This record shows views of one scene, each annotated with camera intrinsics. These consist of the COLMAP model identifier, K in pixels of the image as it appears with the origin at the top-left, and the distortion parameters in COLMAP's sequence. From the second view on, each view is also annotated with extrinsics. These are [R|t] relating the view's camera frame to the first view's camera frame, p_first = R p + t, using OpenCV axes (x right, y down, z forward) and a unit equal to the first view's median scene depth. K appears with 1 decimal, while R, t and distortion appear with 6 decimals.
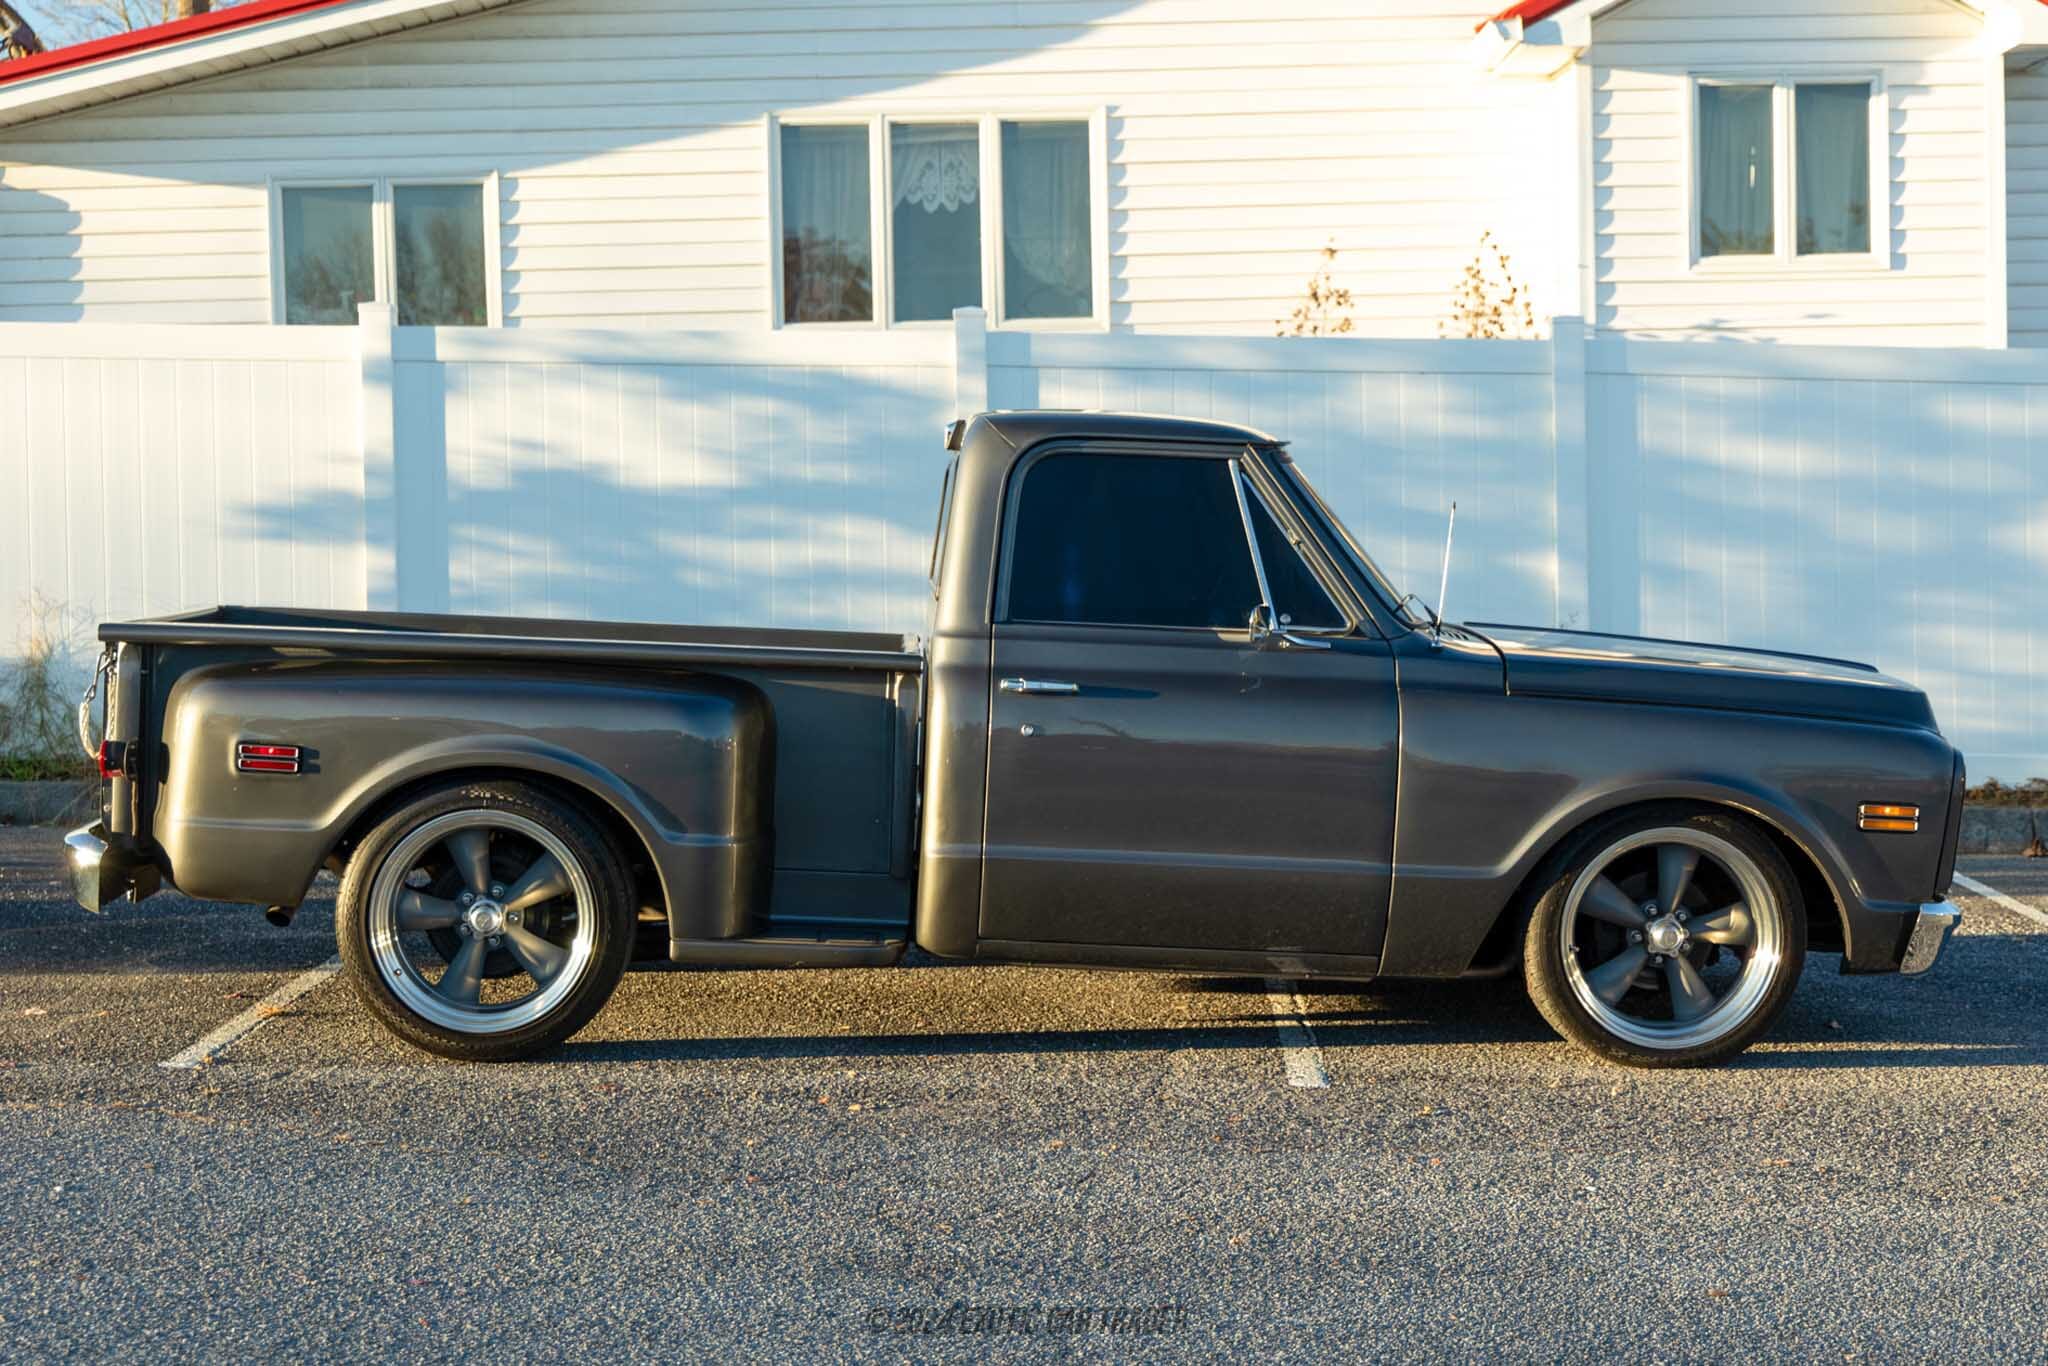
lens RADIAL K [[3164.4, 0, 1024.0], [0, 3164.4, 683.0], [0, 0, 1]] dist [0.001153, 0.034021]
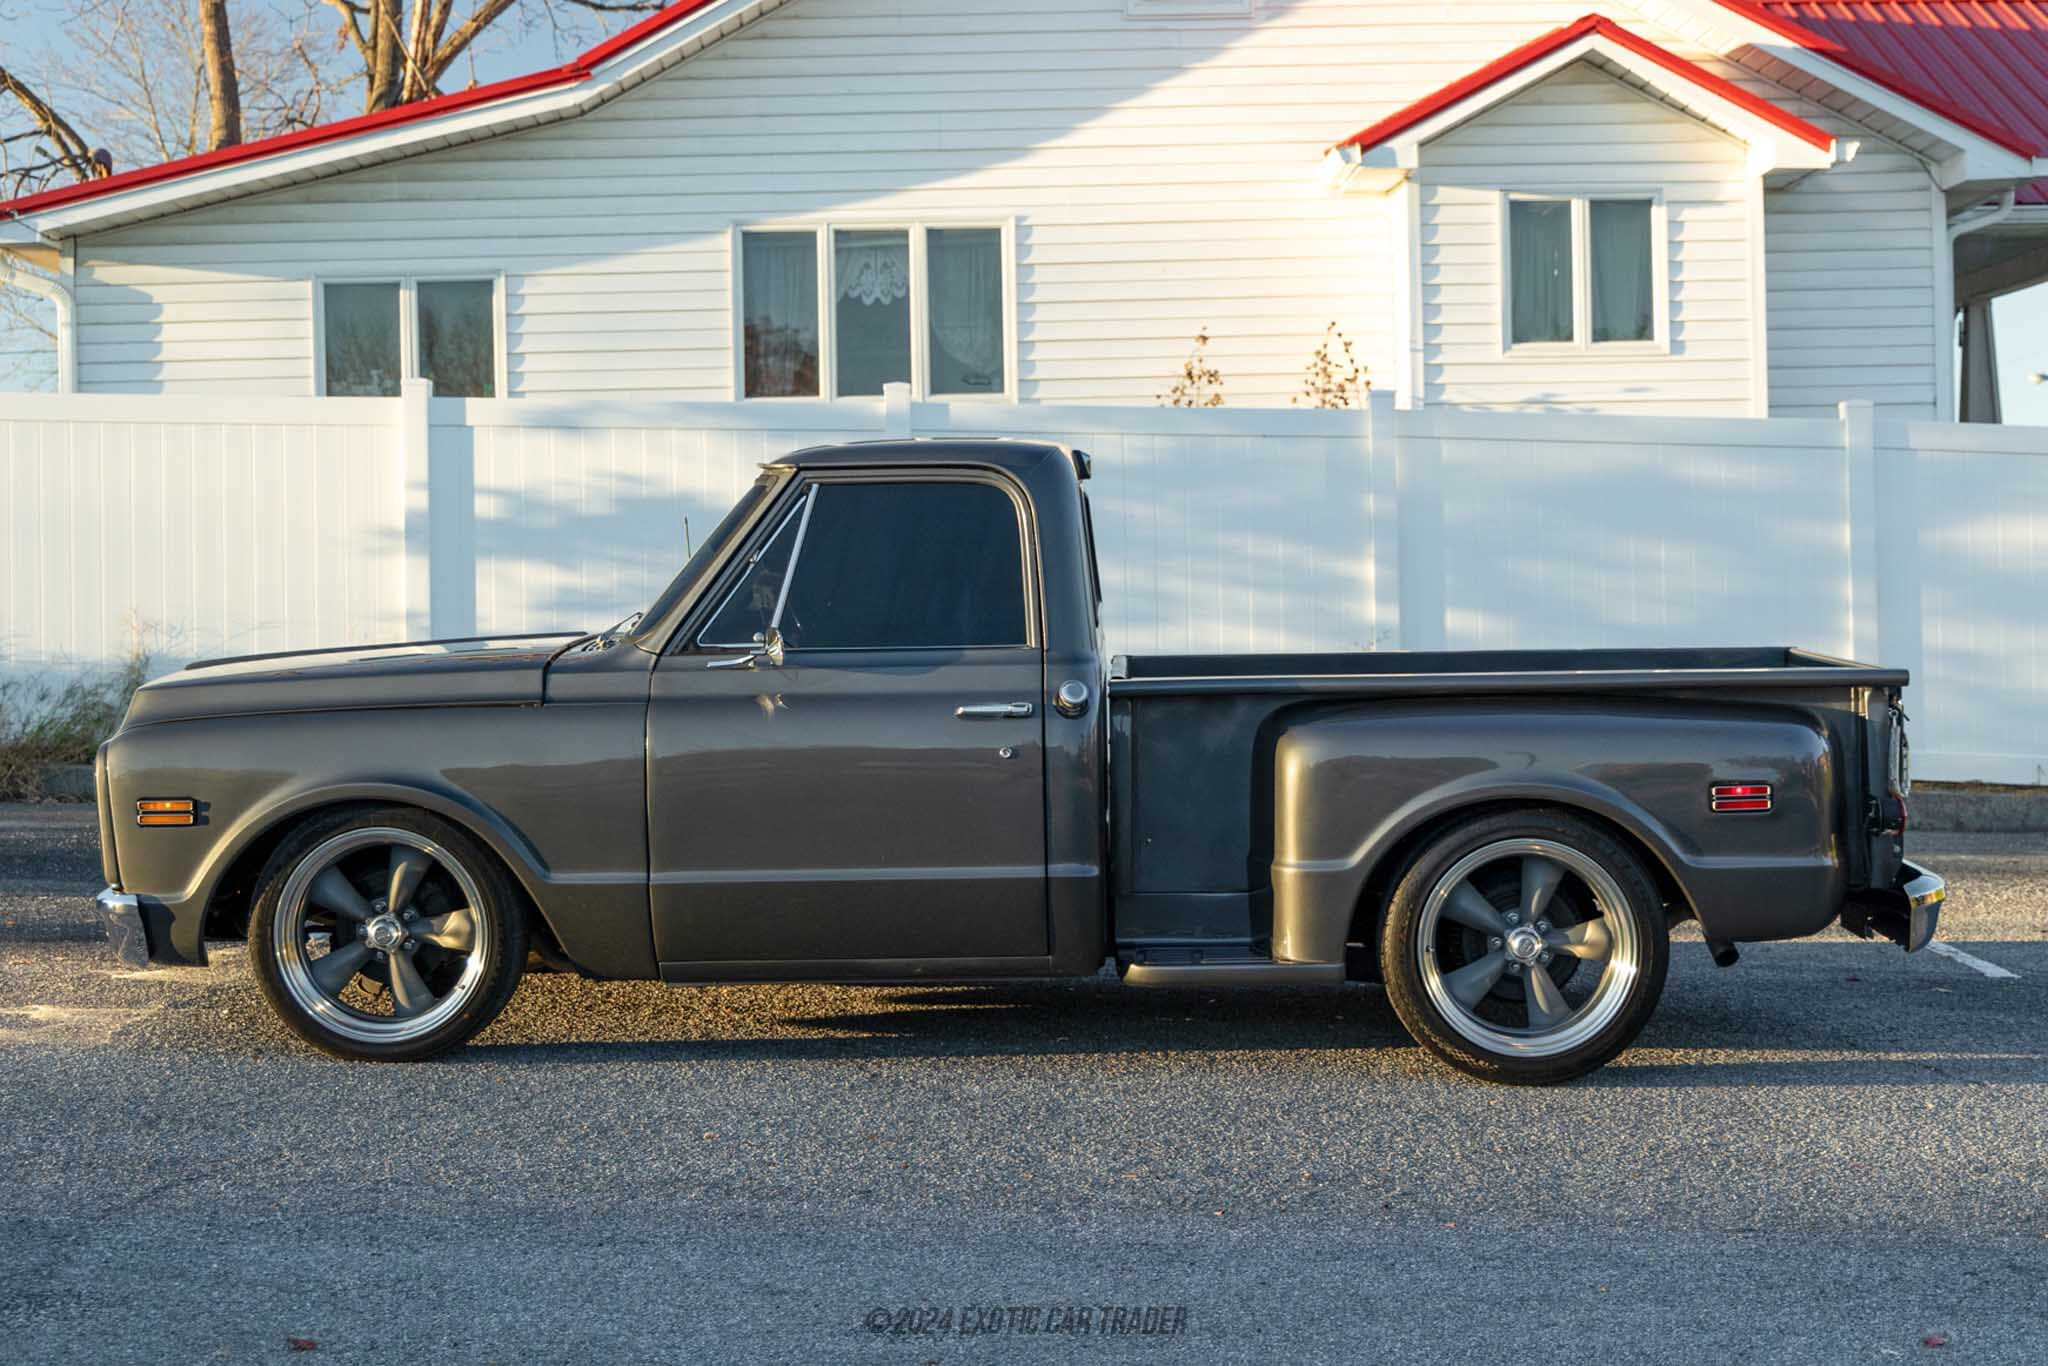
lens RADIAL K [[2996.7, 0, 1024.0], [0, 2996.7, 683.0], [0, 0, 1]] dist [-0.002419, -0.058963]
pose [[0.999814, -0.000525, 0.019290, 0.007421], [0.000935, 0.999775, -0.021211, 0.017815], [-0.019275, 0.021225, 0.999589, -0.127398]]
